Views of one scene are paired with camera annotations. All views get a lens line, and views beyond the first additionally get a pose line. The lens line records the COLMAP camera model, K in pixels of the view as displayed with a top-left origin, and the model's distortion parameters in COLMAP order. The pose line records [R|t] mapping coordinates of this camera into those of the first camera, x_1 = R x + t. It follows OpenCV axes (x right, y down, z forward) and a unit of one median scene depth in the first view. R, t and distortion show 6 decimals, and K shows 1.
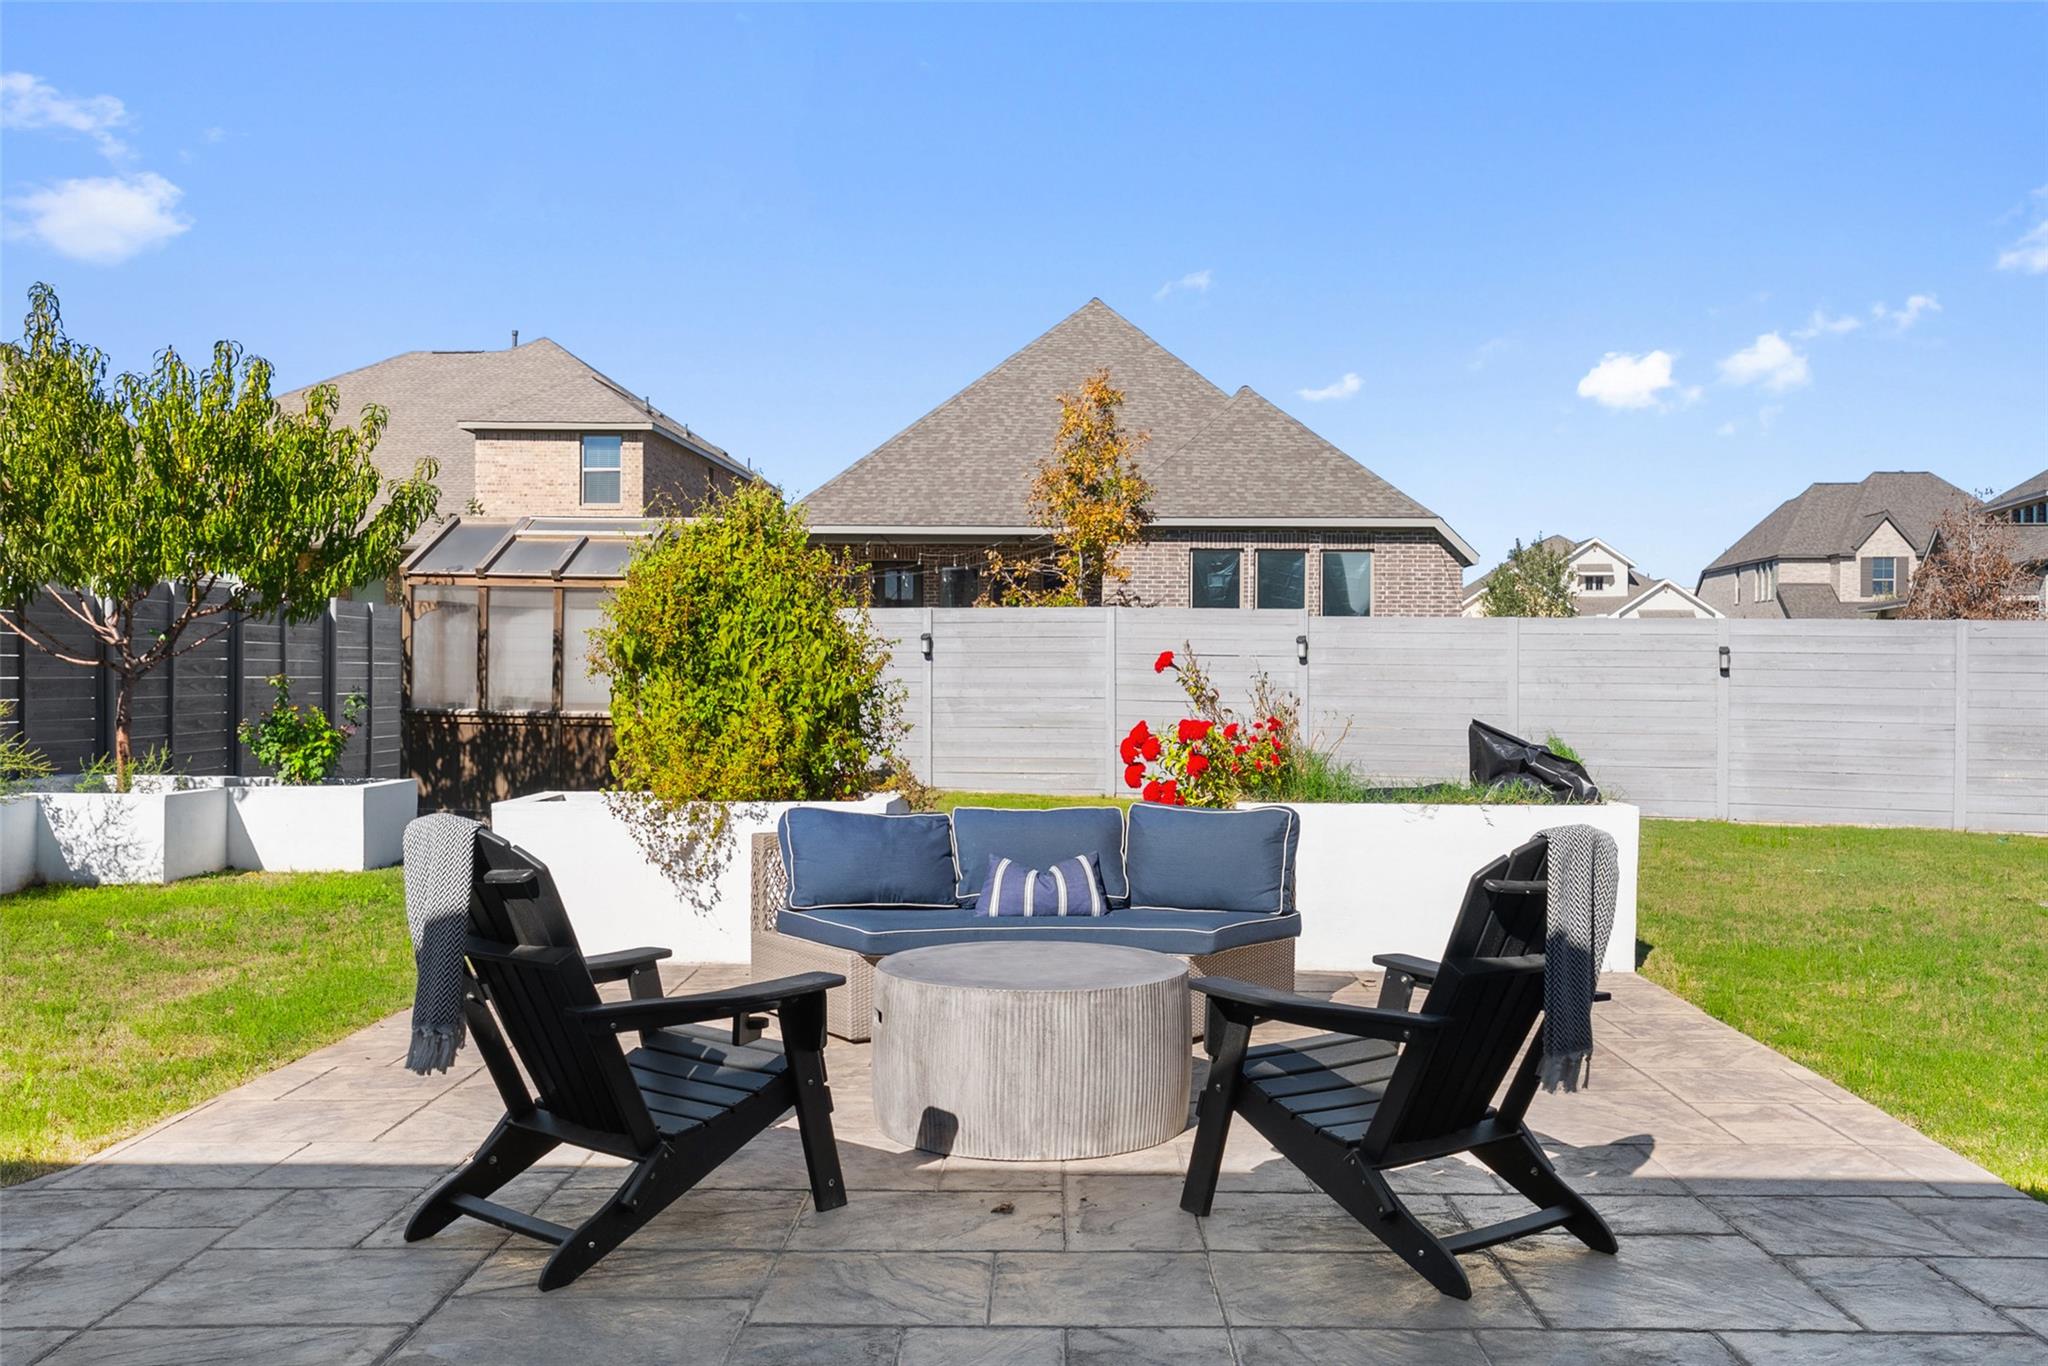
lens RADIAL K [[1789.8, 0, 1083.1], [0, 1789.8, 668.3], [0, 0, 1]] dist [0.010672, 0.036889]
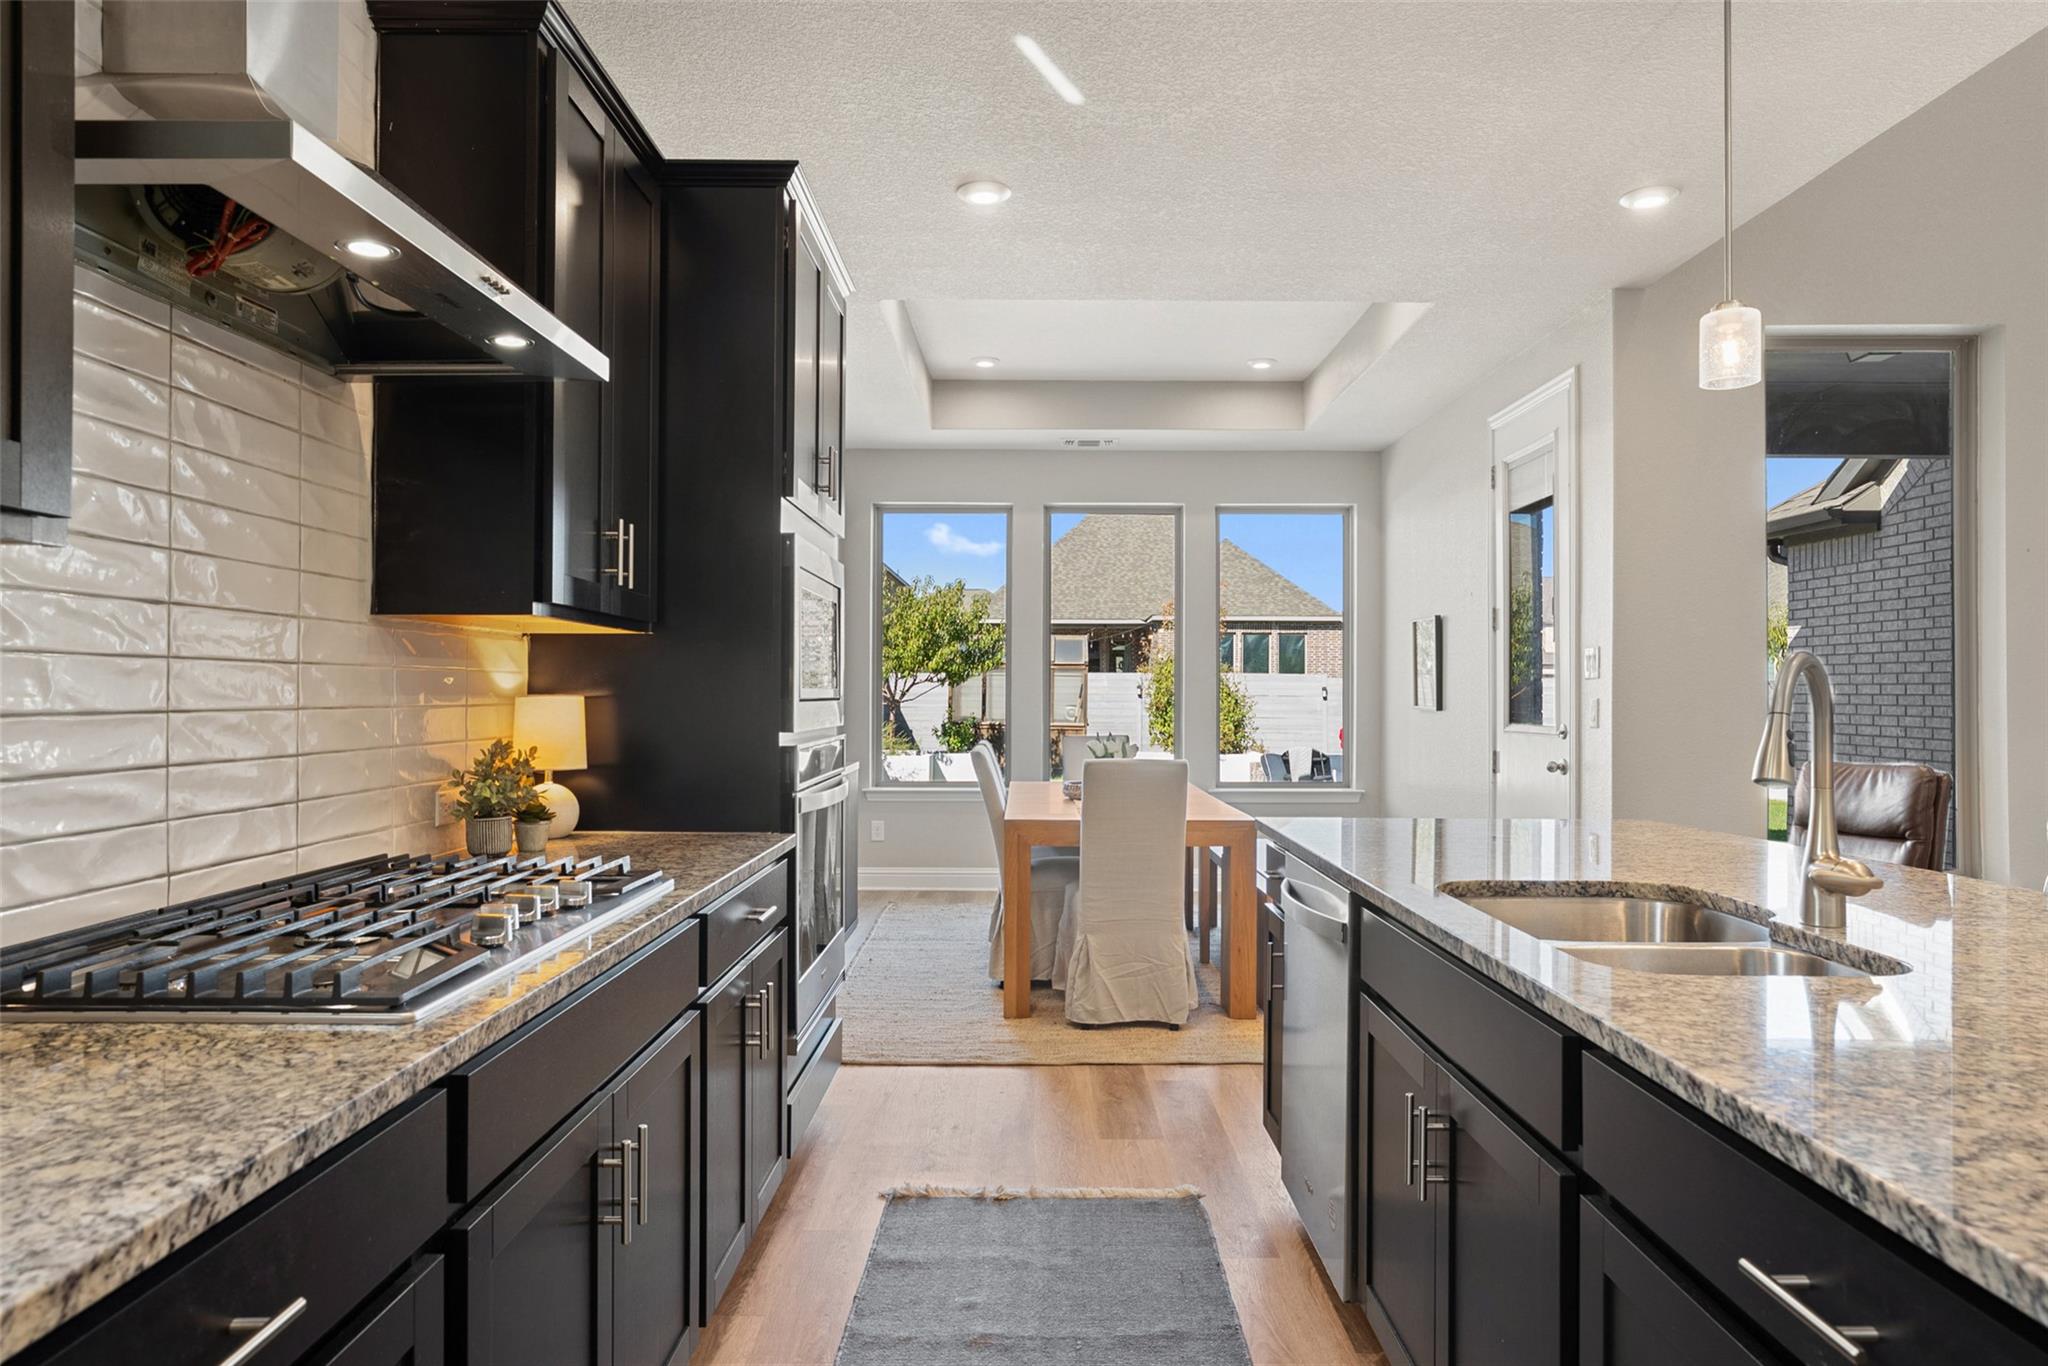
lens RADIAL K [[1224.4, 0, 1030.7], [0, 1224.4, 696.1], [0, 0, 1]] dist [-0.024956, 0.018477]
pose [[0.999989, -0.001755, 0.004354, -0.291271], [0.001743, 0.999995, 0.002754, -0.014353], [-0.004359, -0.002746, 0.999987, -0.570000]]
